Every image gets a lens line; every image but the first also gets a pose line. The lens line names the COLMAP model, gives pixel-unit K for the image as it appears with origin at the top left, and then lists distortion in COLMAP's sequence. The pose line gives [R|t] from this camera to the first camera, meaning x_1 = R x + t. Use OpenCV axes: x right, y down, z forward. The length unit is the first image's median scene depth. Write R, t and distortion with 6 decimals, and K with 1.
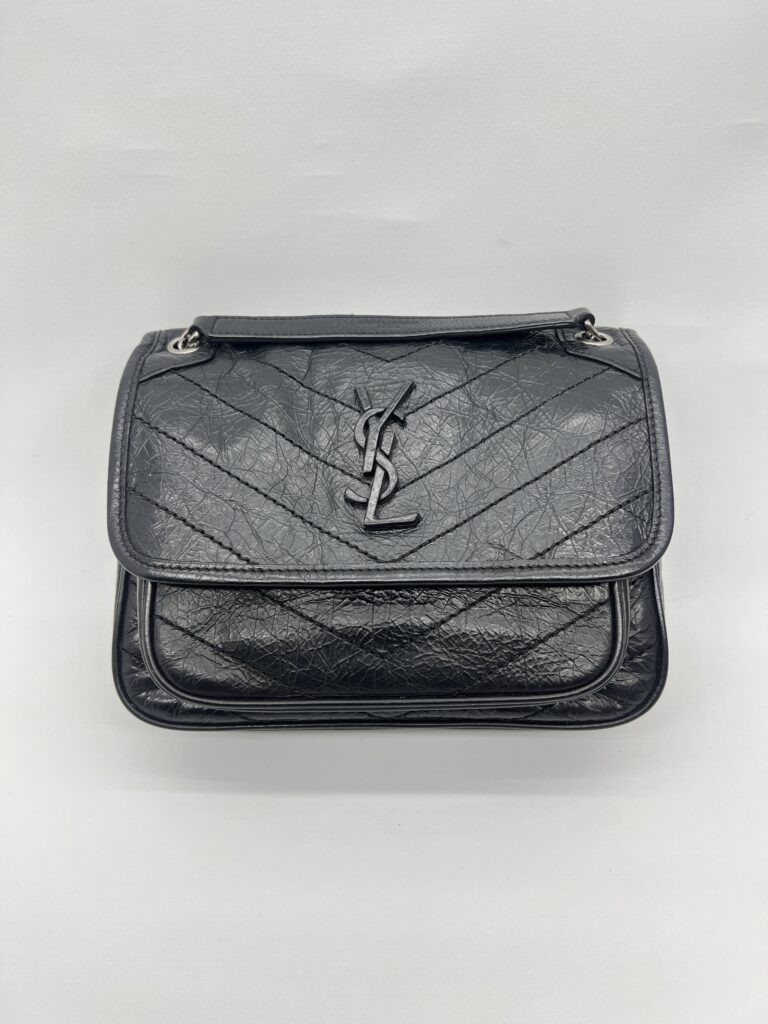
lens RADIAL K [[775.9, 0, 385.5], [0, 775.9, 511.5], [0, 0, 1]] dist [-0.002070, 0.000099]
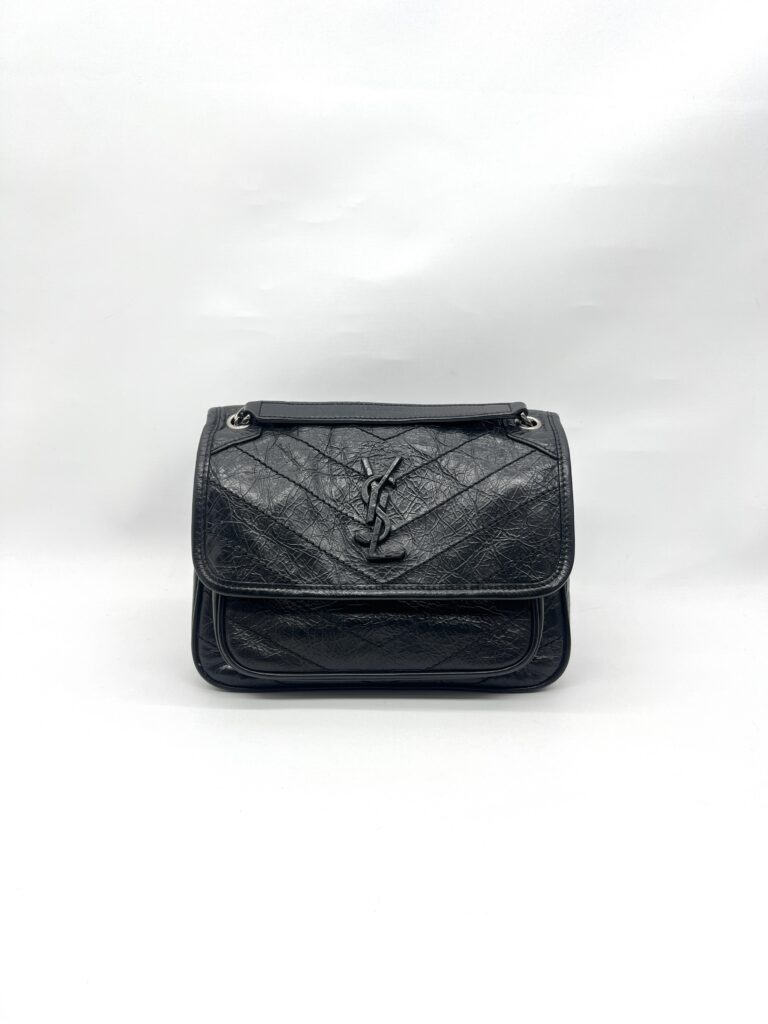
lens RADIAL K [[775.9, 0, 382.9], [0, 775.9, 512.6], [0, 0, 1]] dist [-0.002070, 0.000099]
pose [[0.999854, 0.005009, 0.016355, -0.021733], [-0.006239, 0.997082, 0.076082, -0.168800], [-0.015926, -0.076173, 0.996967, -0.443259]]
